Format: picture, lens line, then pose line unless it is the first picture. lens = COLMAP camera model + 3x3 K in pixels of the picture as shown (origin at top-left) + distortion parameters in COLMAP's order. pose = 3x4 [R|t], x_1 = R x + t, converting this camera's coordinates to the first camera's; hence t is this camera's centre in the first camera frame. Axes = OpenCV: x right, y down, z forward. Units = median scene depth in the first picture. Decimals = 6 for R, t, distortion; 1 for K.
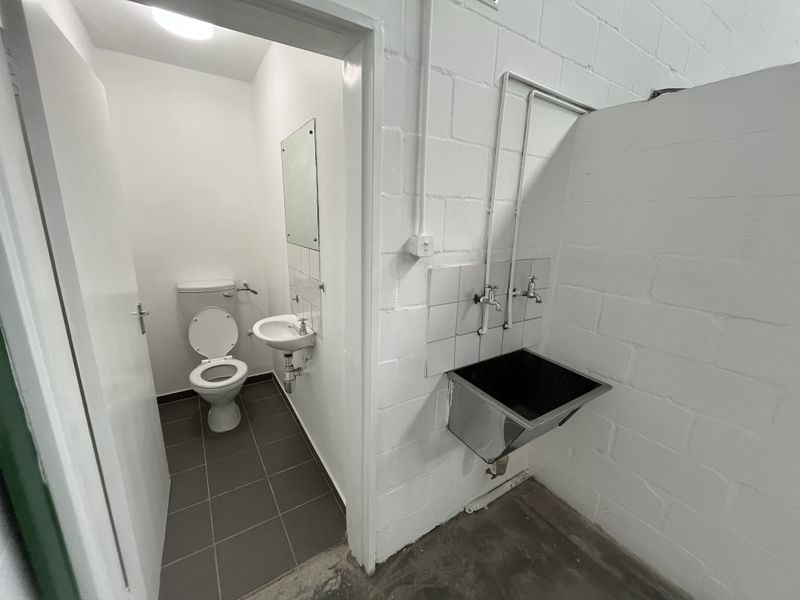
lens RADIAL K [[323.4, 0, 397.4], [0, 323.4, 300.4], [0, 0, 1]] dist [-0.003178, -0.000824]
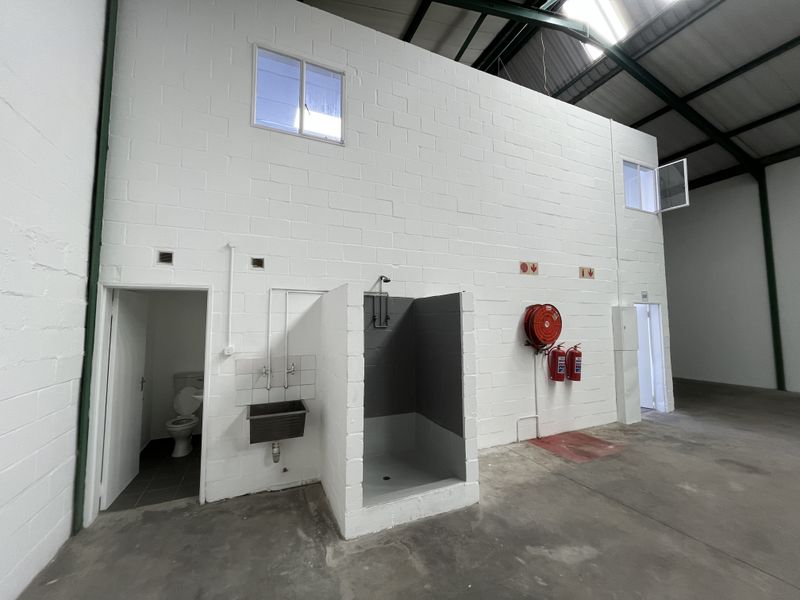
lens RADIAL K [[323.4, 0, 396.7], [0, 323.4, 300.5], [0, 0, 1]] dist [-0.003178, -0.000824]
pose [[0.987795, -0.039716, -0.150608, 1.554858], [-0.009189, 0.950400, -0.310895, 0.216433], [0.155486, 0.308485, 0.938435, -1.206308]]
